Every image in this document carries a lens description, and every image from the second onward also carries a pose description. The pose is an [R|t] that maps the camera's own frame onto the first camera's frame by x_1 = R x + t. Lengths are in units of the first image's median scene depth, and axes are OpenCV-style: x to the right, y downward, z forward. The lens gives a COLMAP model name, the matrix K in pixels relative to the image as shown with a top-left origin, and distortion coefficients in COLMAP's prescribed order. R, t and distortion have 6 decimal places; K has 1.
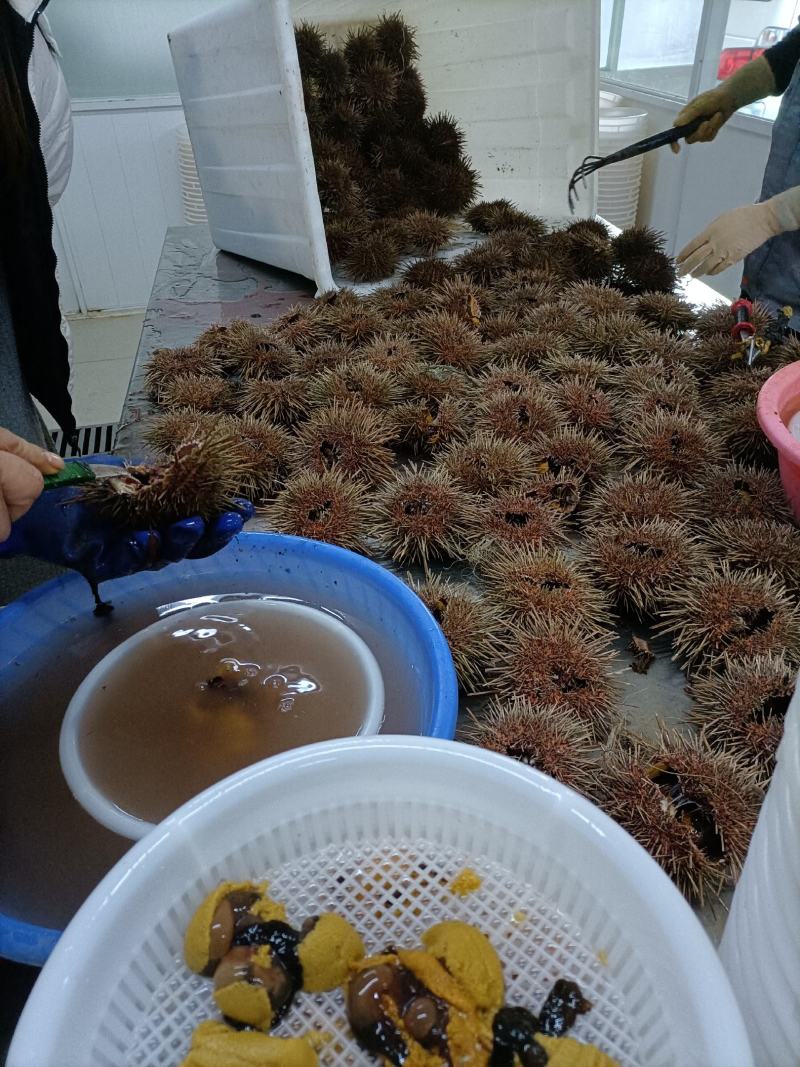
lens RADIAL K [[789.3, 0, 400.0], [0, 789.3, 533.5], [0, 0, 1]] dist [0.023635, -0.005561]
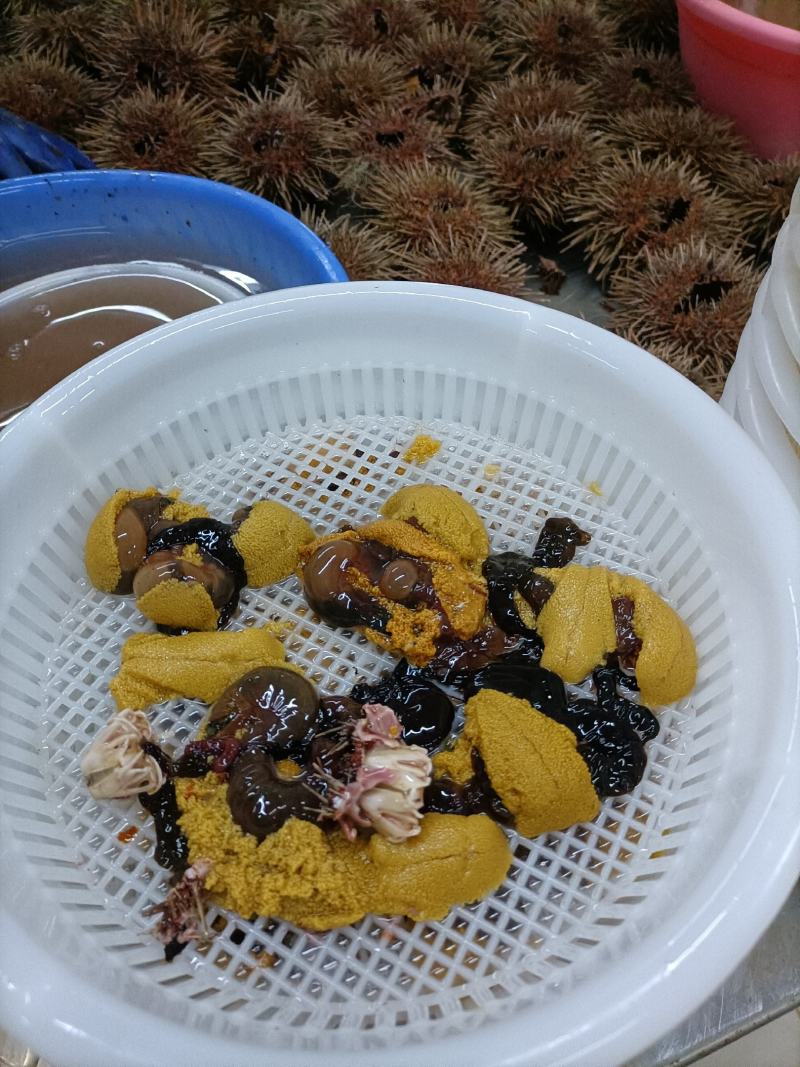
lens RADIAL K [[807.4, 0, 397.7], [0, 807.4, 517.3], [0, 0, 1]] dist [0.024755, -0.000943]
pose [[0.976916, -0.170678, 0.128466, -0.033897], [0.126203, 0.946323, 0.297565, 0.141145], [-0.172358, -0.274483, 0.946019, 0.106533]]
